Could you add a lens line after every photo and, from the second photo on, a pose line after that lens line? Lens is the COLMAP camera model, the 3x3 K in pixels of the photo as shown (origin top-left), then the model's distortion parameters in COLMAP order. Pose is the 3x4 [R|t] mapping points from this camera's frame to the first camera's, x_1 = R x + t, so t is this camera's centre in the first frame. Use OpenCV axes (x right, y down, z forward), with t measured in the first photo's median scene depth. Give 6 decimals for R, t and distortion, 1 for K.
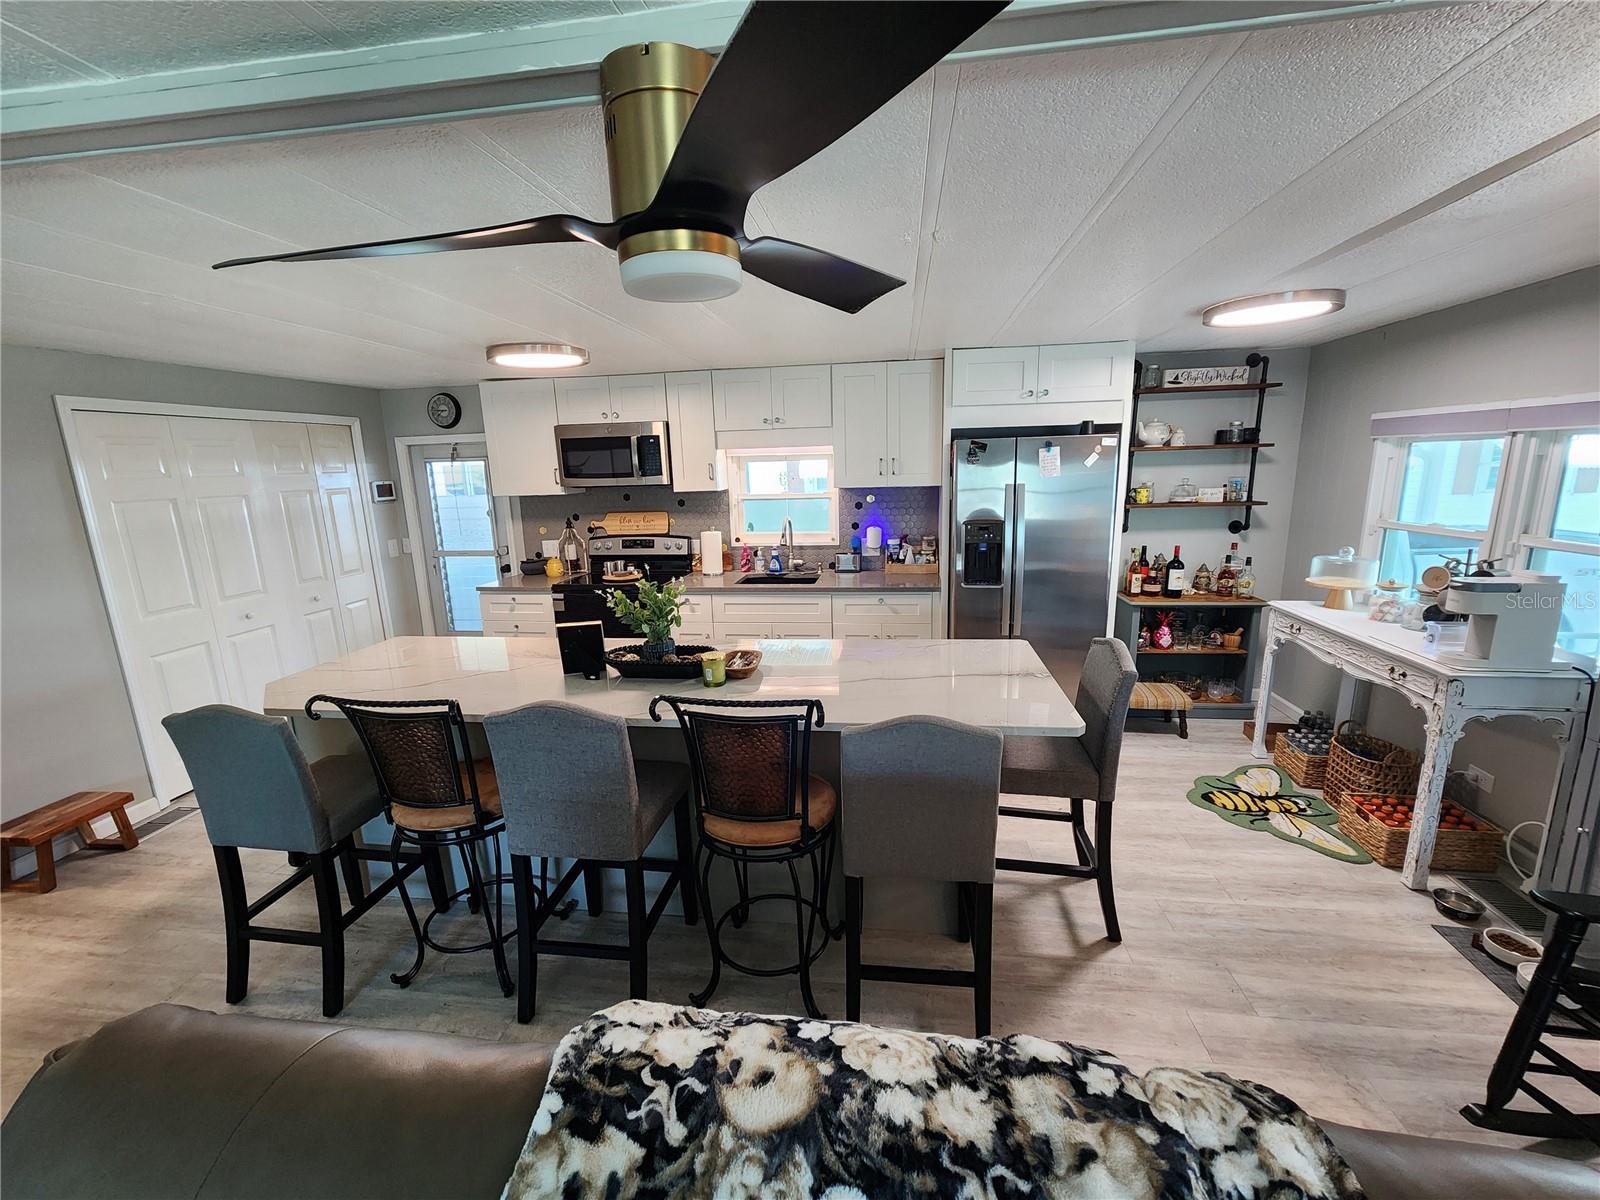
lens RADIAL K [[657.1, 0, 799.8], [0, 657.1, 601.0], [0, 0, 1]] dist [-0.001109, 0.001195]
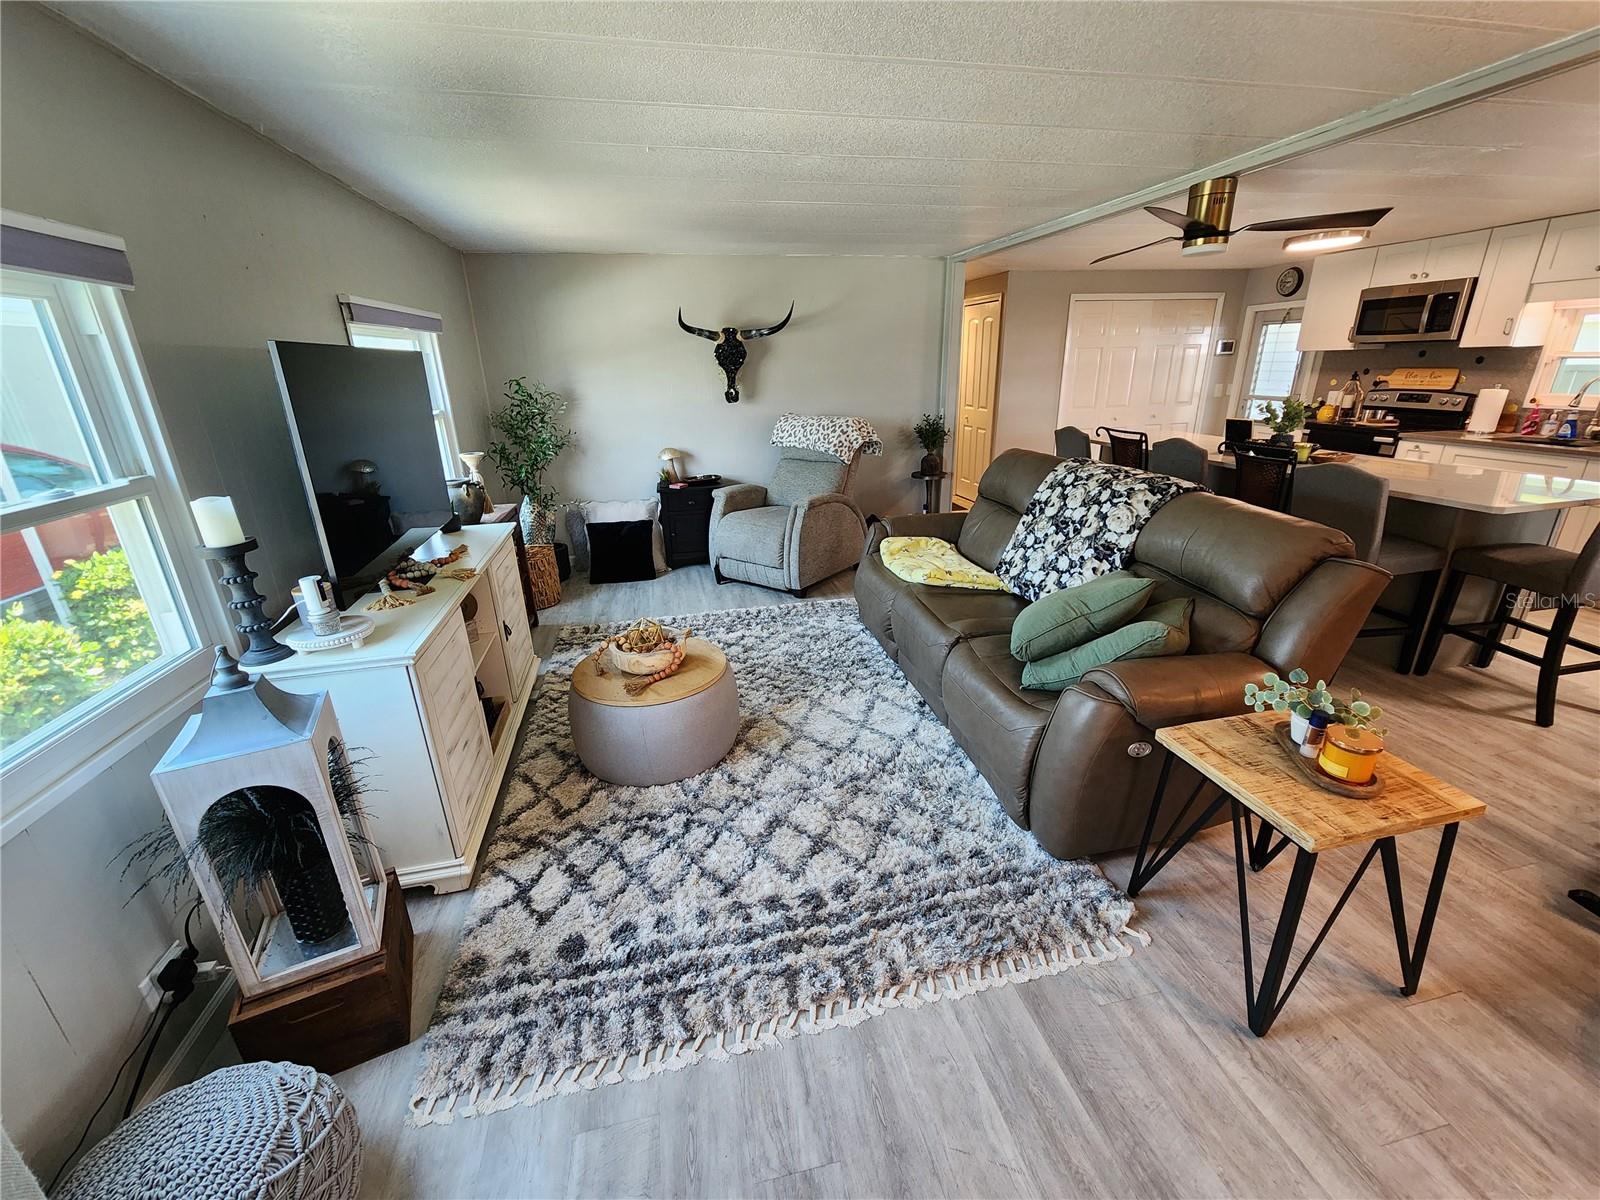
lens RADIAL K [[657.1, 0, 802.5], [0, 657.1, 599.5], [0, 0, 1]] dist [-0.001109, 0.001195]
pose [[0.348871, 0.340098, -0.873282, 0.542026], [-0.179758, 0.938811, 0.293805, 0.104283], [0.919769, 0.054479, 0.388660, -0.408177]]
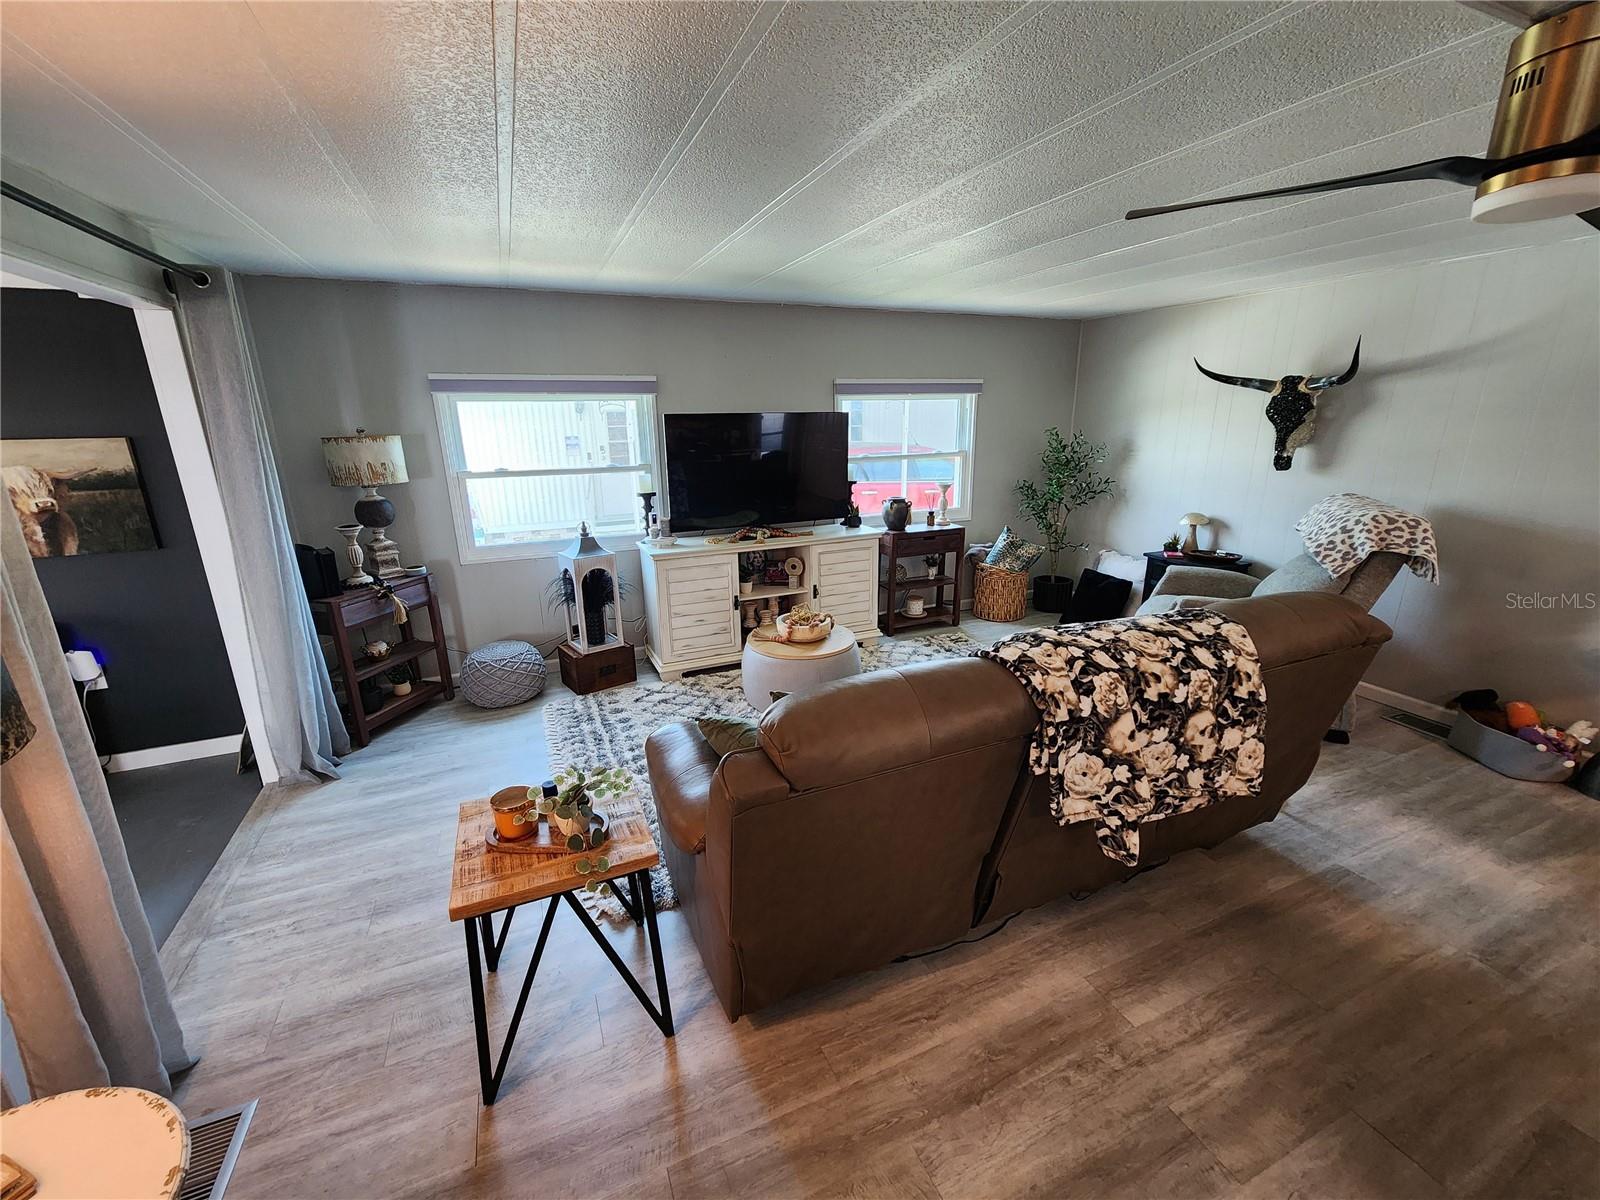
lens RADIAL K [[657.1, 0, 803.1], [0, 657.1, 598.1], [0, 0, 1]] dist [-0.001109, 0.001195]
pose [[-0.849873, 0.182344, -0.494436, 0.384705], [-0.070971, 0.890081, 0.450243, -0.068457], [0.522187, 0.417740, -0.743515, 0.343624]]
